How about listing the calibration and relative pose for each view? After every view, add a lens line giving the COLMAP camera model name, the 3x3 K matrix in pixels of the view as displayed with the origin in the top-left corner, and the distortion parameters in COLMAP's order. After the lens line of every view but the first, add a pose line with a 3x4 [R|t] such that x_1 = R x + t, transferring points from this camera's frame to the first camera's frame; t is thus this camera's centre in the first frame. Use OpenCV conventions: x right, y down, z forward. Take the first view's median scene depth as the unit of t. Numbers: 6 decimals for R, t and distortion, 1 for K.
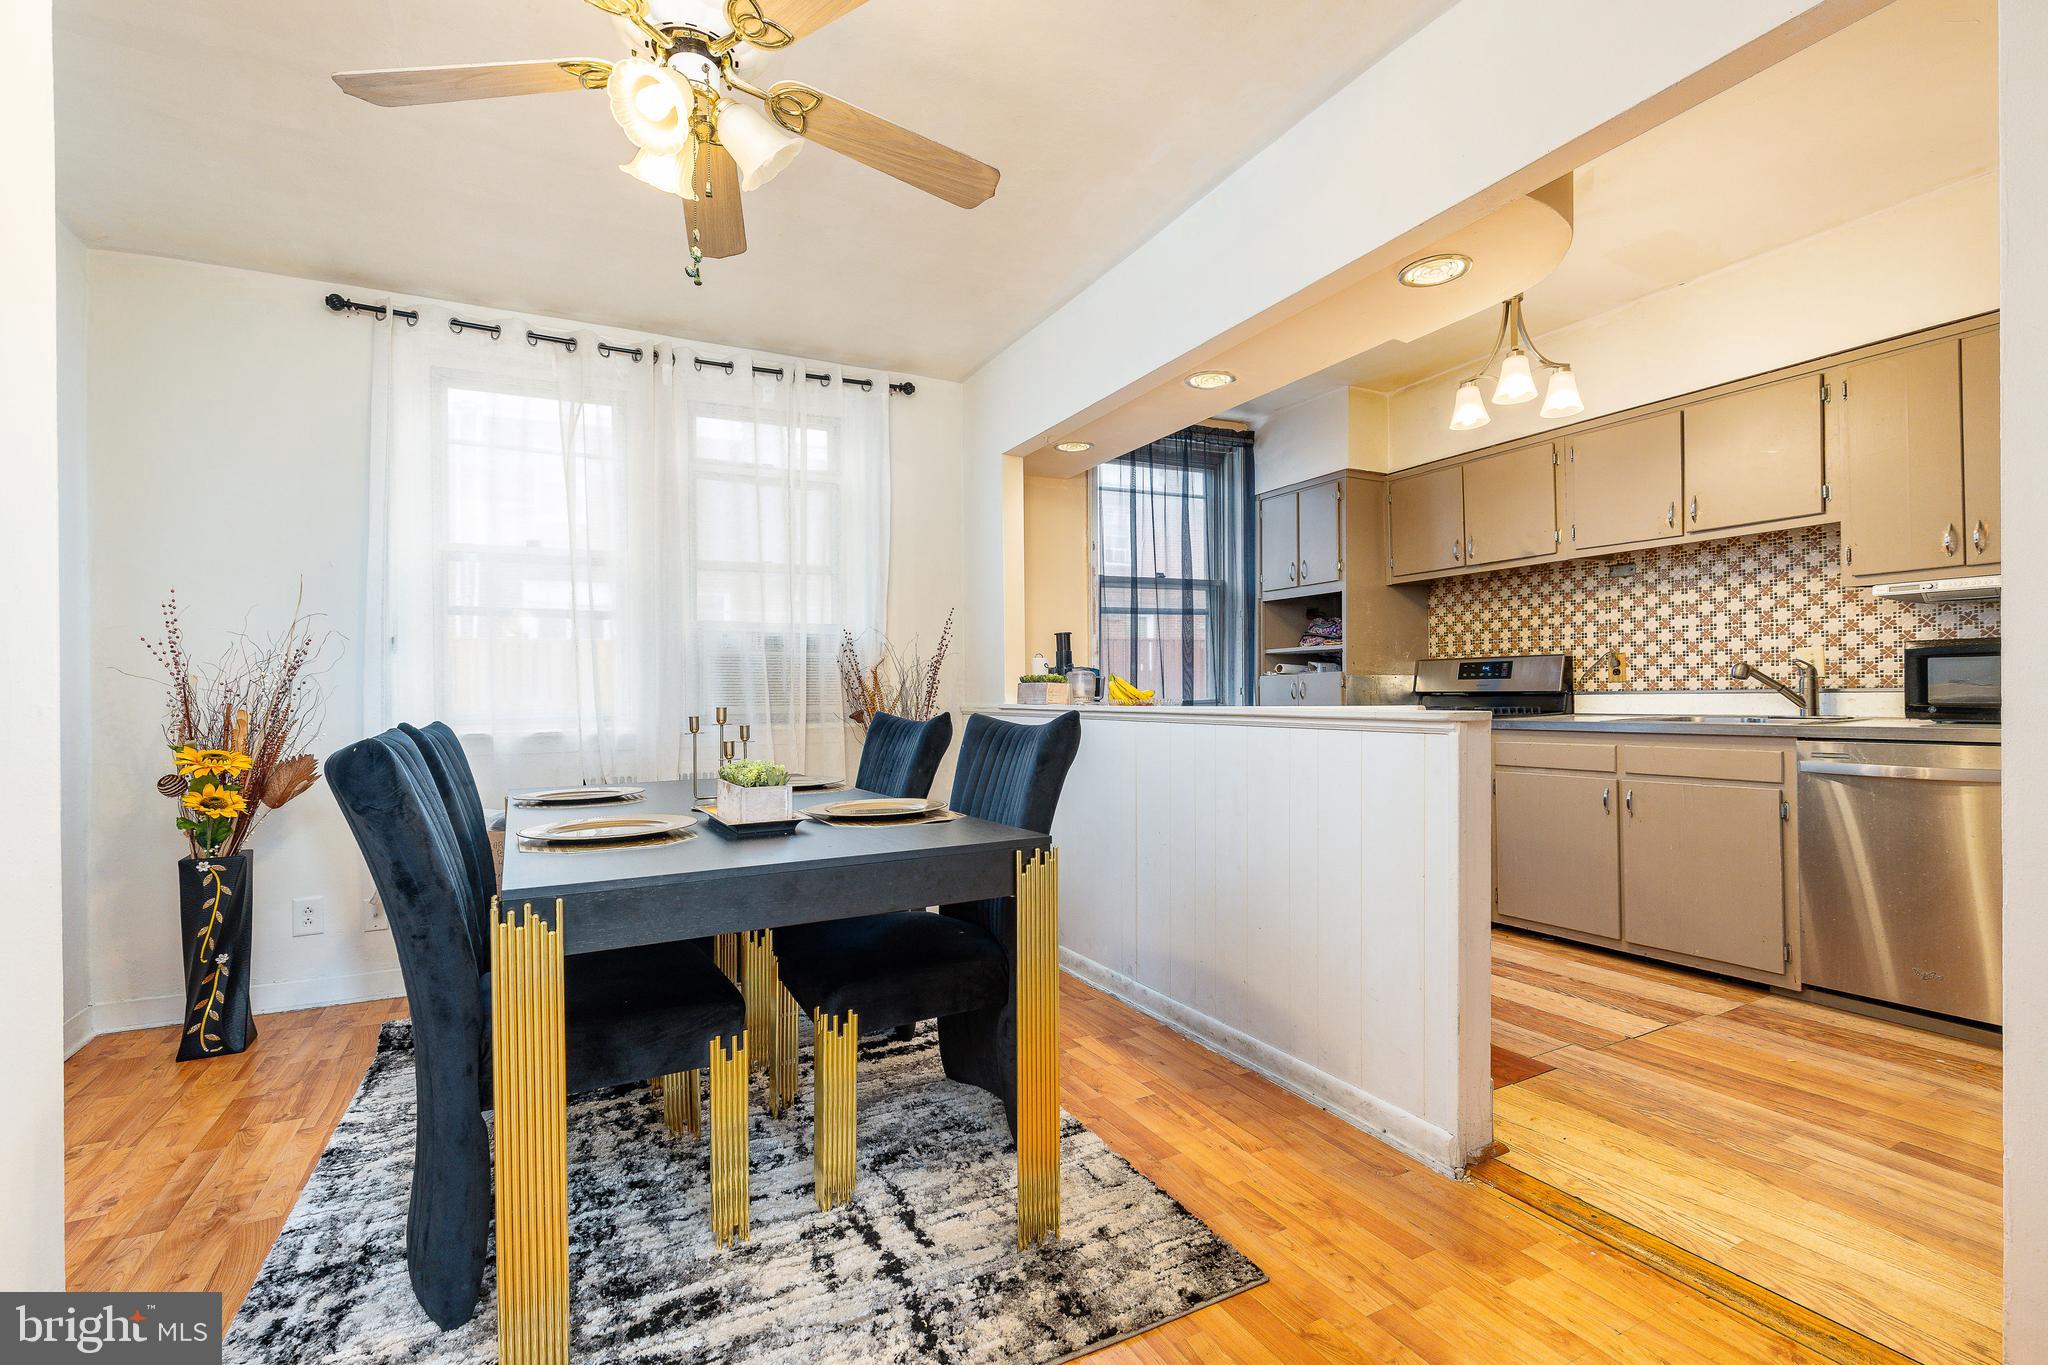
lens RADIAL K [[946.3, 0, 1050.1], [0, 946.3, 688.8], [0, 0, 1]] dist [0.006489, -0.000223]
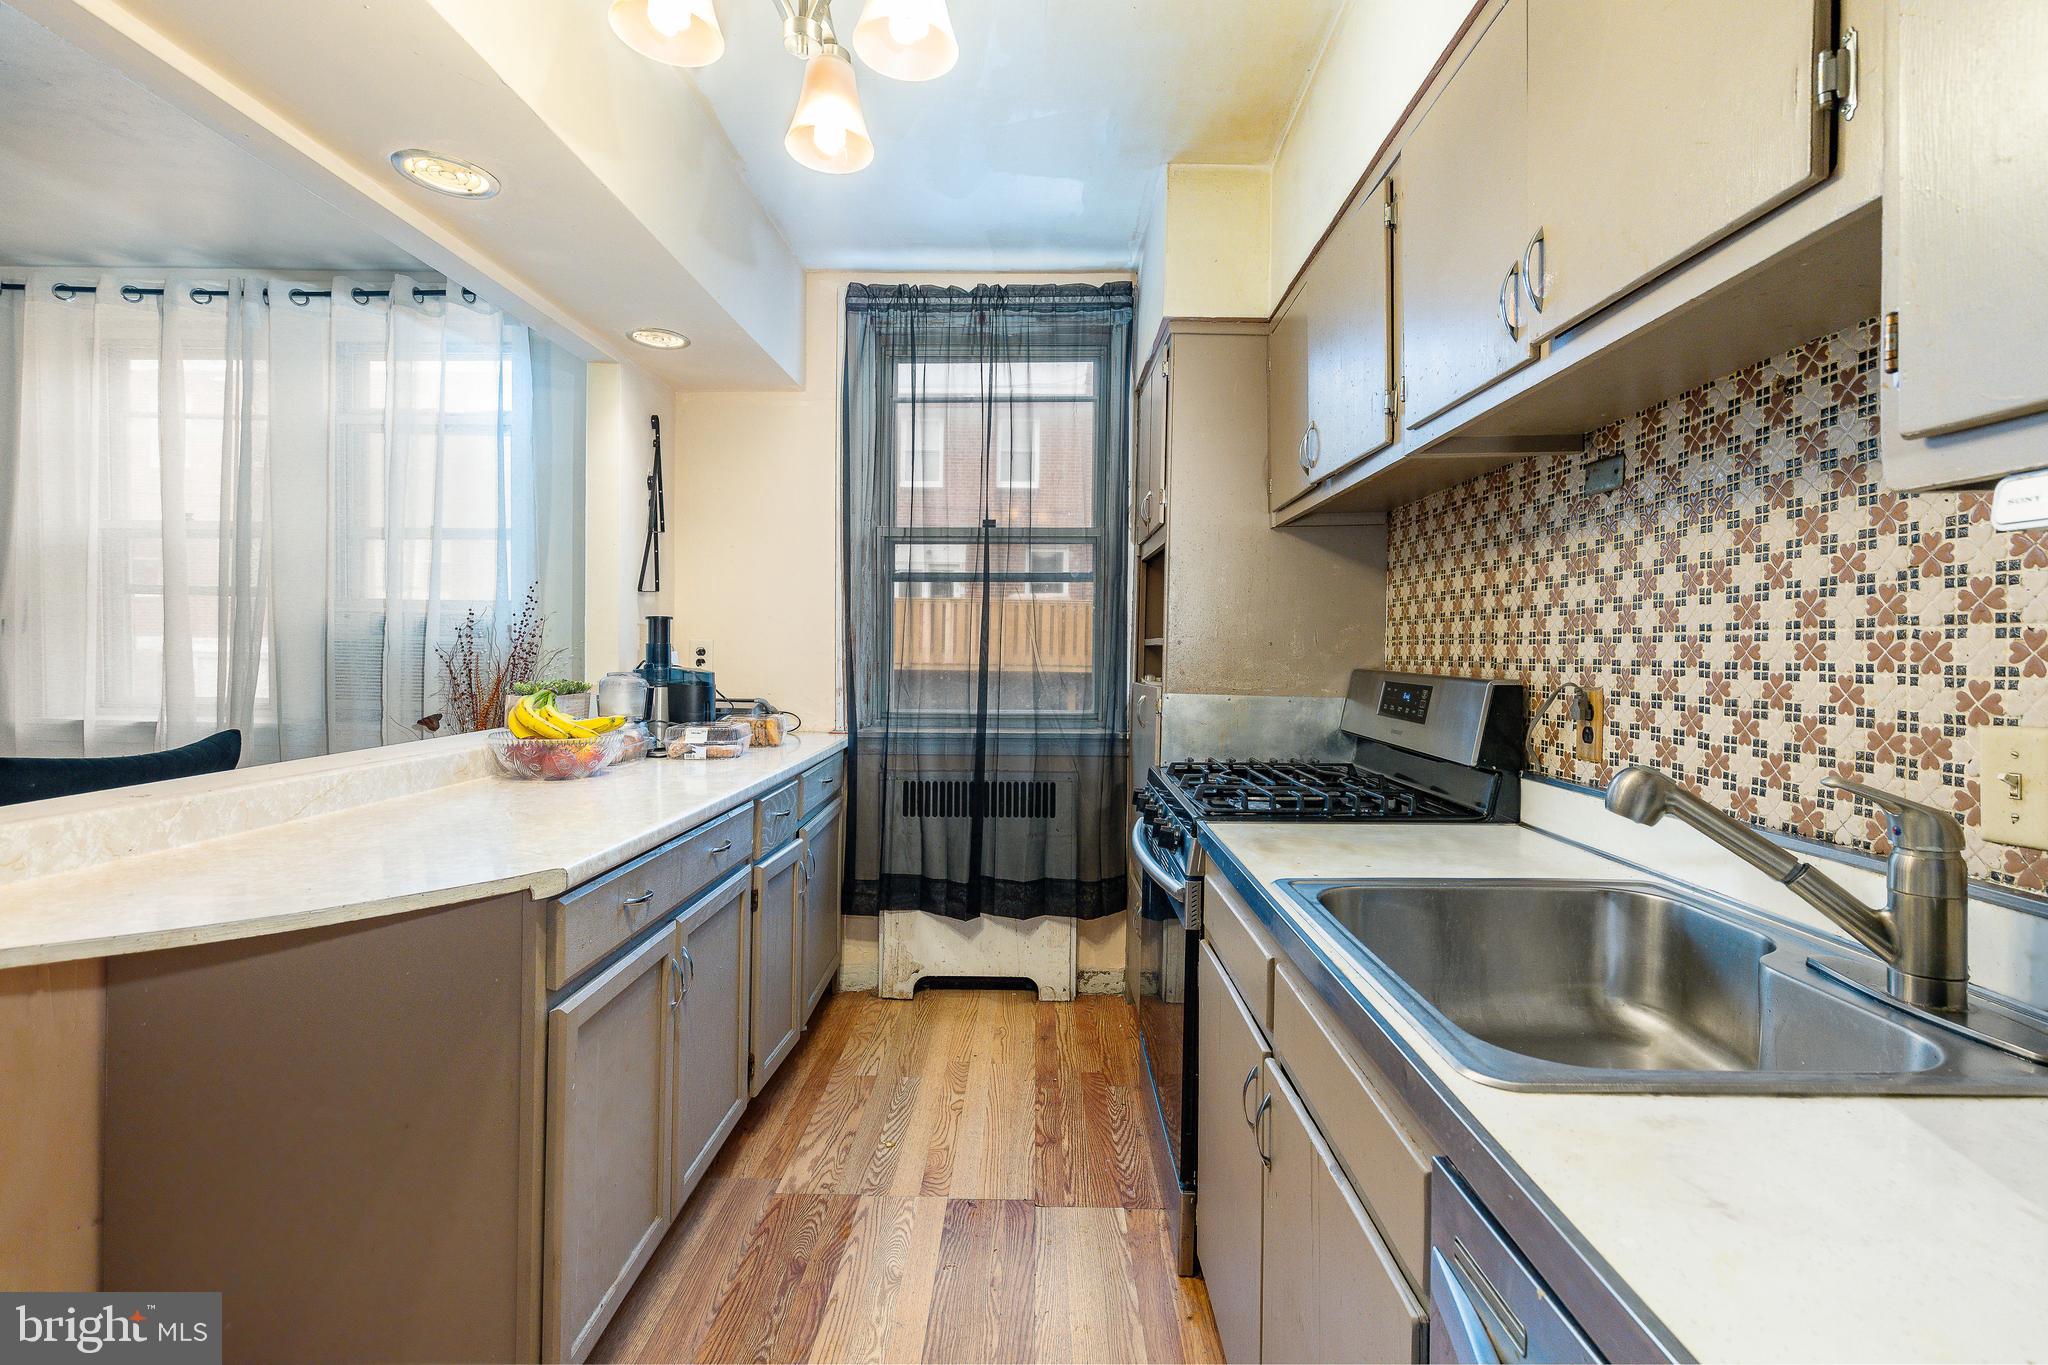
lens RADIAL K [[962.6, 0, 1023.1], [0, 962.6, 648.0], [0, 0, 1]] dist [0.000604, -0.000071]
pose [[0.871939, 0.026845, -0.488878, 0.650628], [-0.024422, 0.999637, 0.011333, -0.058320], [0.489005, 0.002057, 0.872278, 0.598455]]
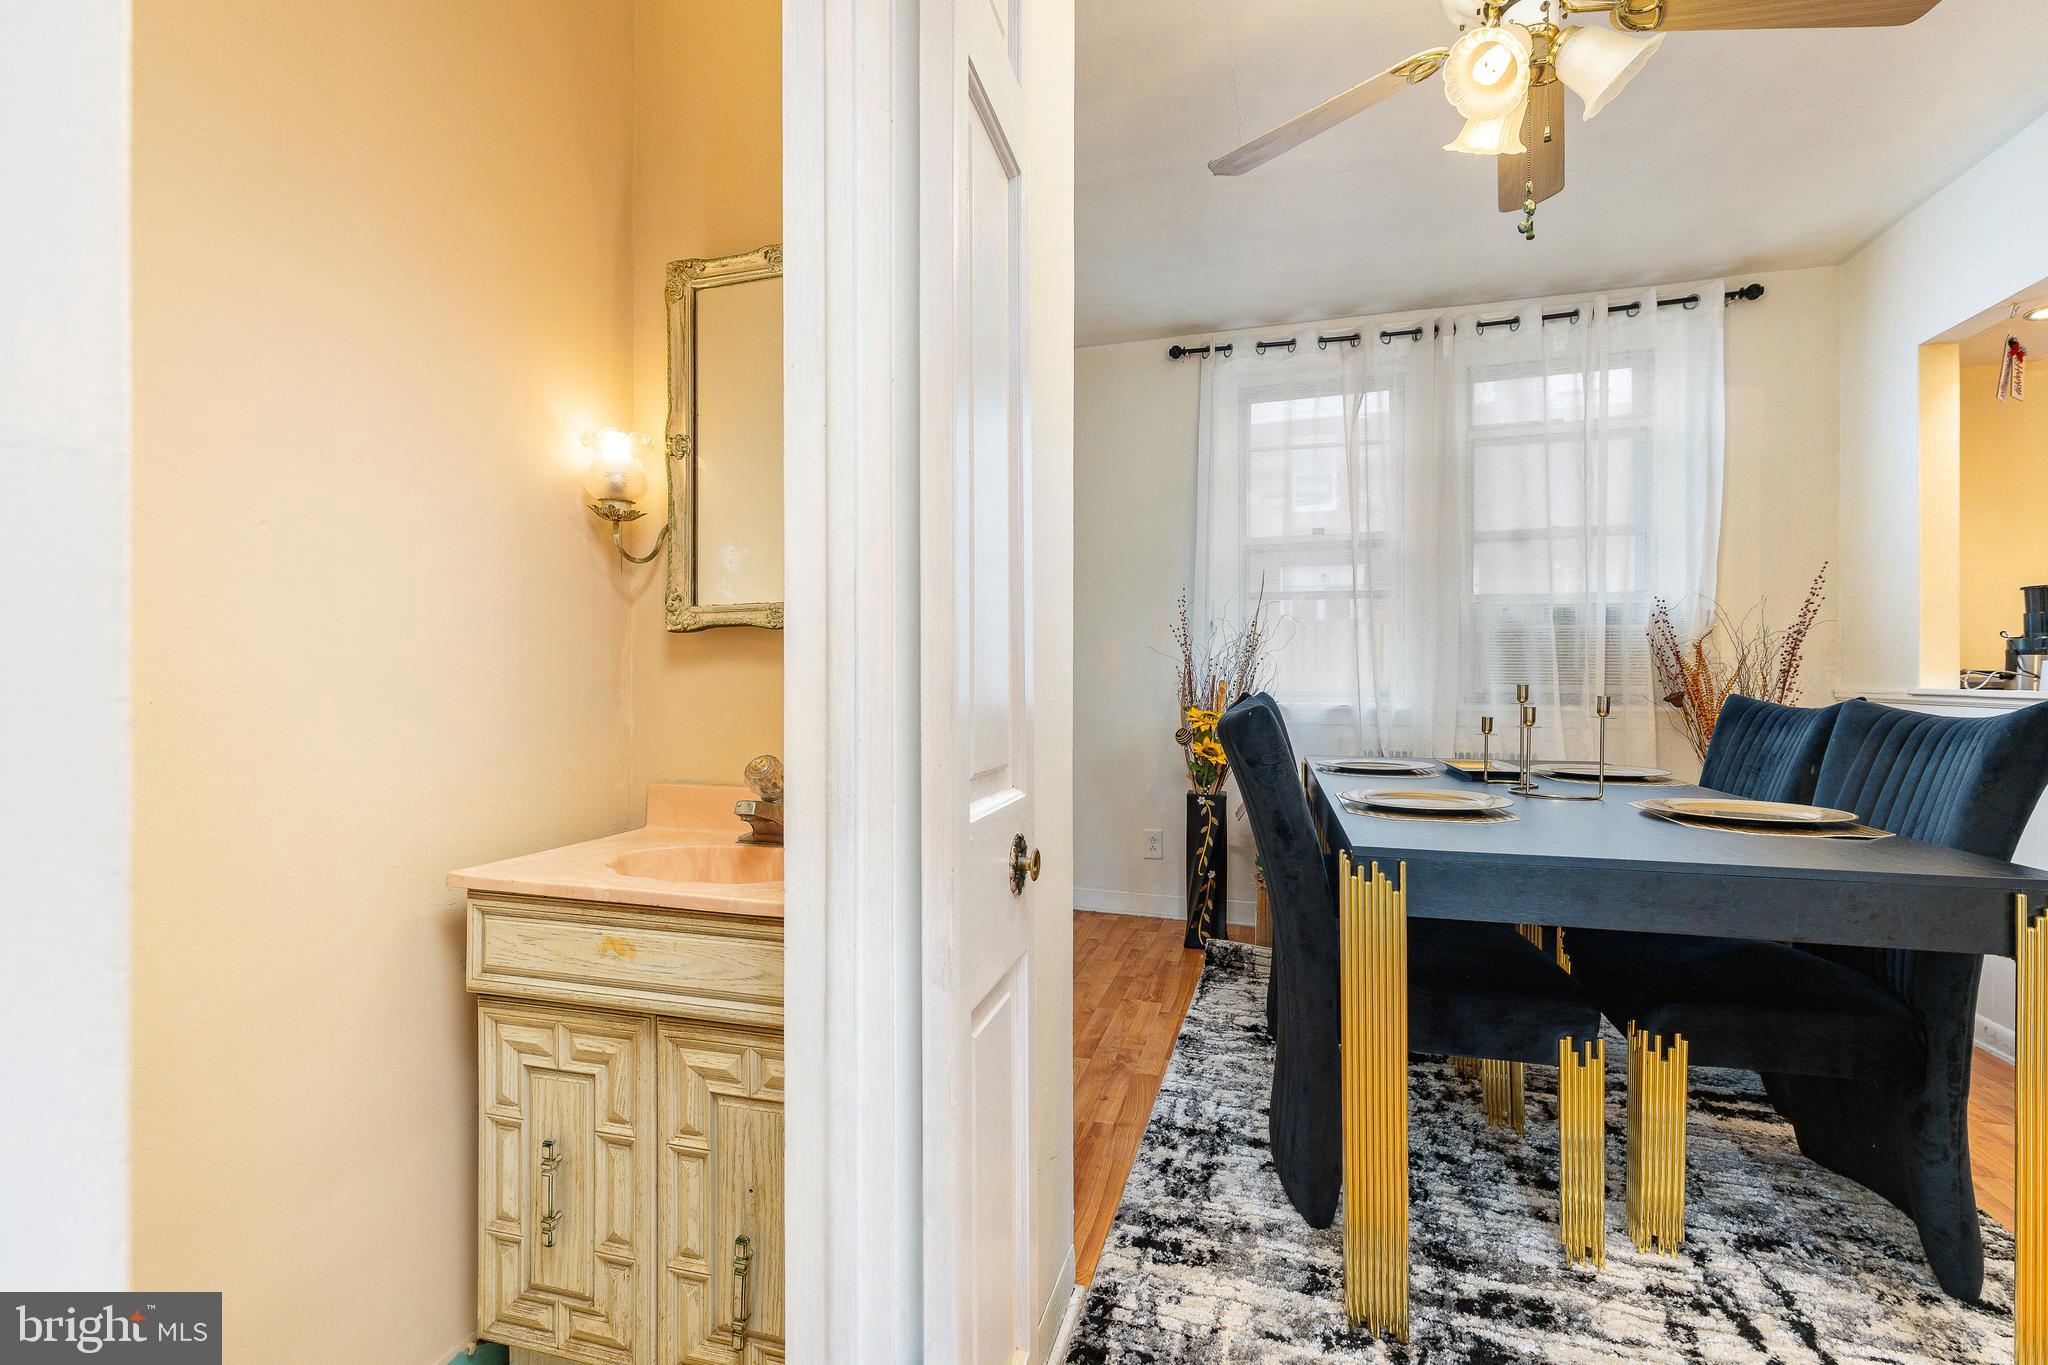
lens RADIAL K [[945.1, 0, 1018.9], [0, 945.1, 670.8], [0, 0, 1]] dist [0.000474, 0.000665]
pose [[0.695662, 0.008652, -0.718317, -0.005742], [-0.004656, 0.999961, 0.007536, 0.000101], [0.718354, -0.001898, 0.695675, -0.003482]]
